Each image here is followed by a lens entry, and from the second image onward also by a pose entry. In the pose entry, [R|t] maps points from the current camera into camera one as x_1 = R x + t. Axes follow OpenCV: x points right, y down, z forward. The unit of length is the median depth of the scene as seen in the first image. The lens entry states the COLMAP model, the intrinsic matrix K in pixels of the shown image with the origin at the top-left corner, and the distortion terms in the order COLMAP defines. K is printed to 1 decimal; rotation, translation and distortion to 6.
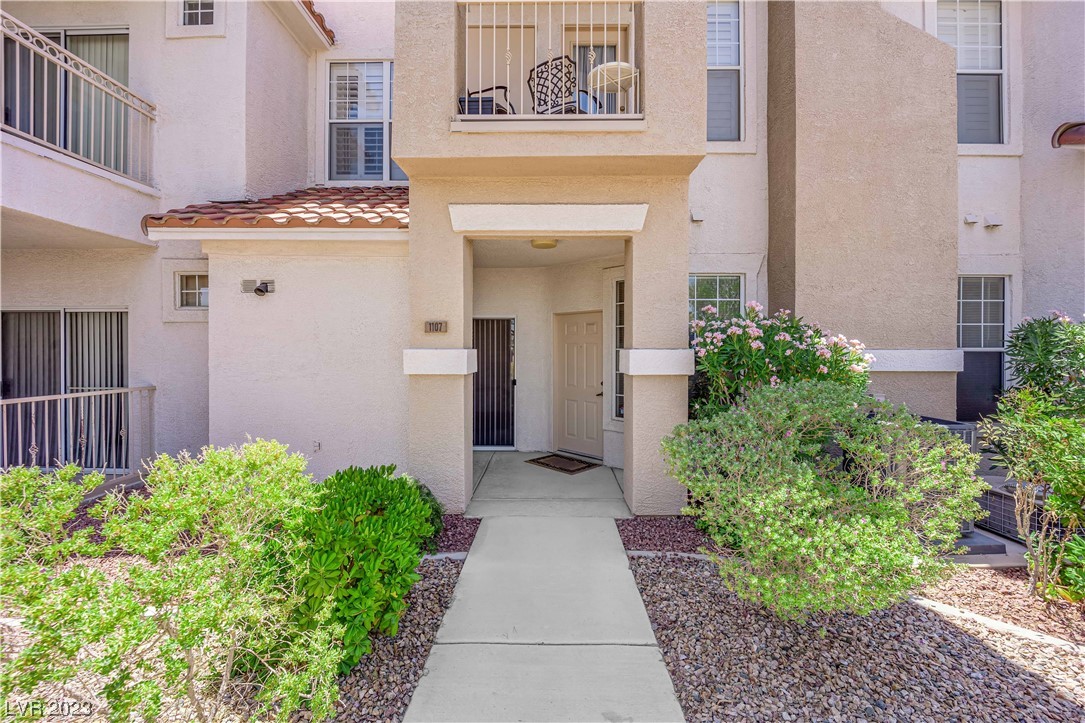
lens RADIAL K [[443.7, 0, 544.0], [0, 443.7, 352.4], [0, 0, 1]] dist [-0.015845, -0.000342]
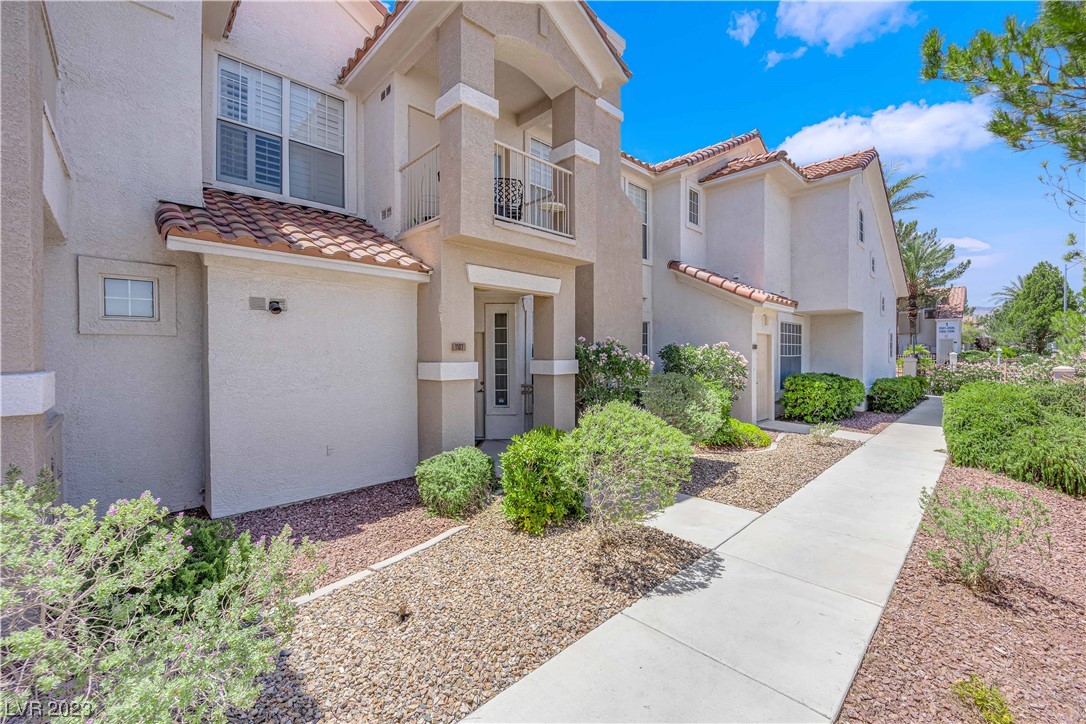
lens RADIAL K [[438.7, 0, 541.0], [0, 438.7, 356.1], [0, 0, 1]] dist [-0.001848, -0.000048]
pose [[0.715413, -0.009037, 0.698644, -0.911195], [0.009024, 0.999952, 0.003694, -0.025389], [-0.698644, 0.003662, 0.715460, -0.188209]]
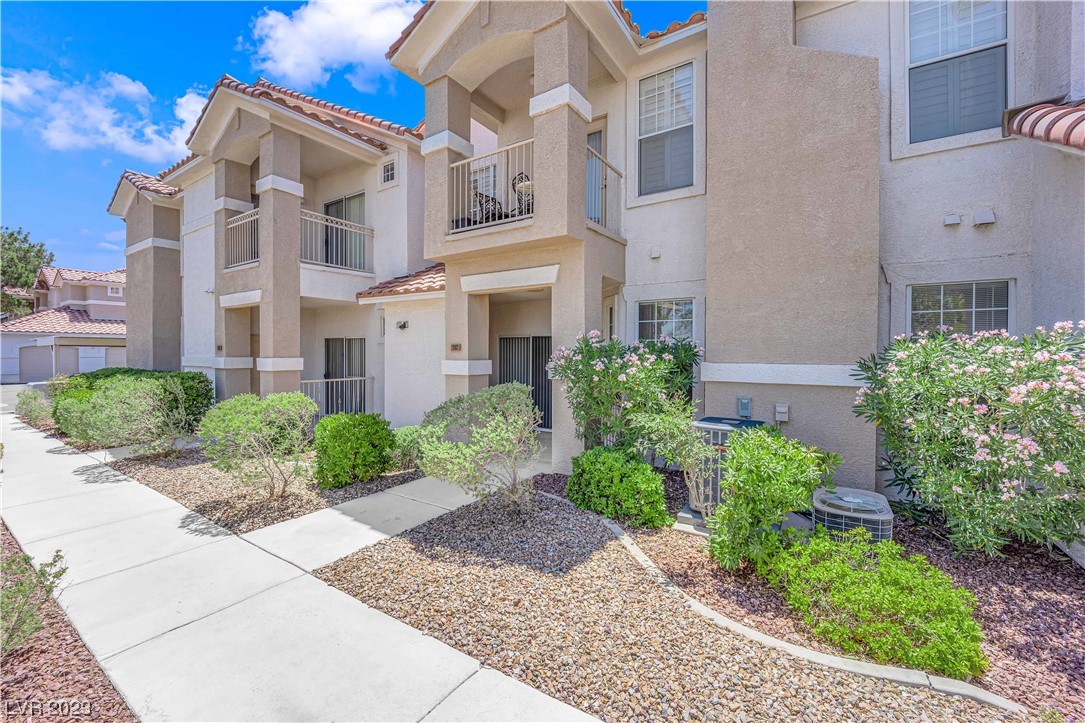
lens RADIAL K [[437.2, 0, 542.7], [0, 437.2, 355.9], [0, 0, 1]] dist [-0.014264, -0.000310]
pose [[0.843615, 0.006260, -0.536913, 0.835480], [-0.003769, 0.999976, 0.005738, -0.030084], [0.536936, -0.002817, 0.843618, -0.231965]]
